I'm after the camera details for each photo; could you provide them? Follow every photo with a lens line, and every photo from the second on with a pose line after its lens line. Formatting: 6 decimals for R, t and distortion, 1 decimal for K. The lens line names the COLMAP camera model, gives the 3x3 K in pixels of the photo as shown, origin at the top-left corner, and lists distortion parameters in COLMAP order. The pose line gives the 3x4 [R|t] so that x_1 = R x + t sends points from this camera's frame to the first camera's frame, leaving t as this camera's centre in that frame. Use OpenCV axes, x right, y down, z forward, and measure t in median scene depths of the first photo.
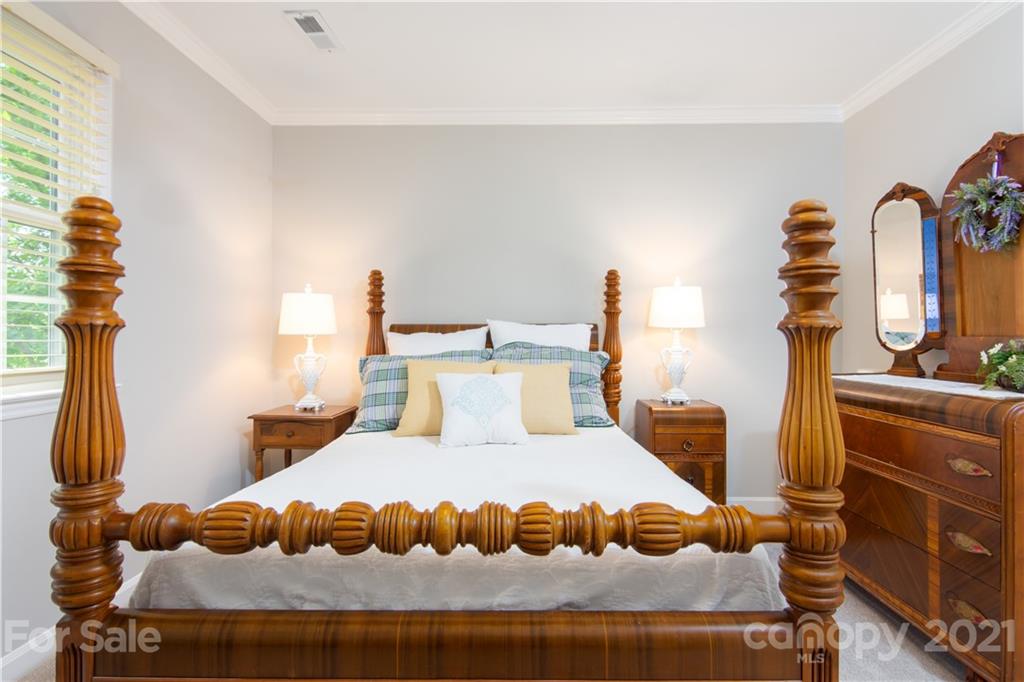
lens RADIAL K [[503.8, 0, 515.0], [0, 503.8, 338.7], [0, 0, 1]] dist [0.010769, -0.011381]
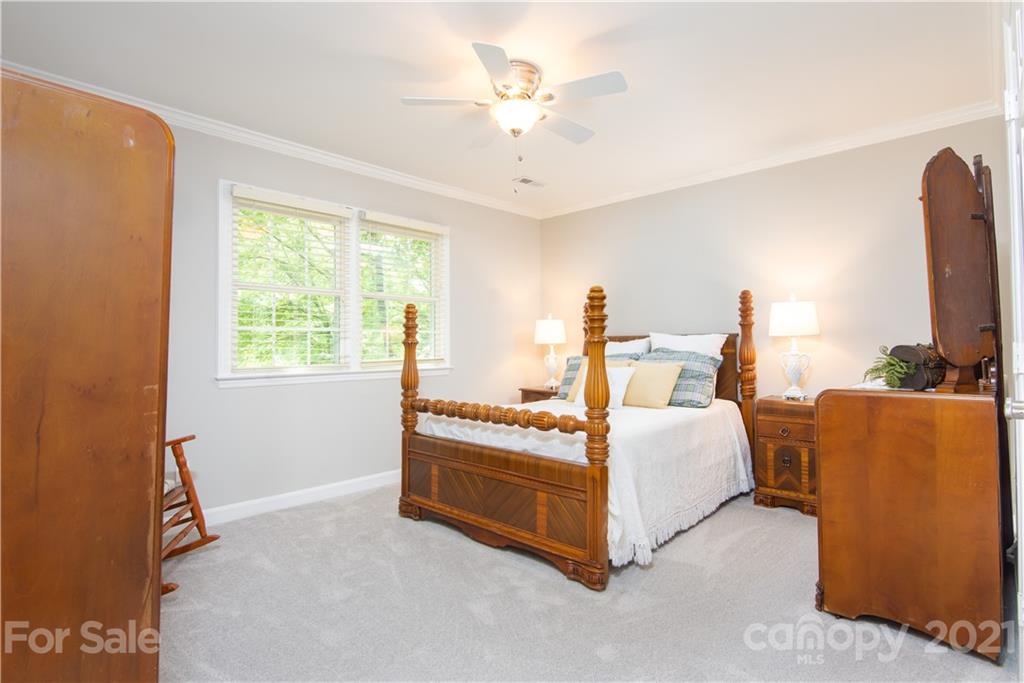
lens RADIAL K [[503.8, 0, 509.1], [0, 503.8, 338.6], [0, 0, 1]] dist [0.010769, -0.011381]
pose [[0.738643, -0.014770, -0.673935, 0.679563], [0.004879, 0.999851, -0.016565, 0.001532], [0.674079, 0.008948, 0.738605, -0.364397]]
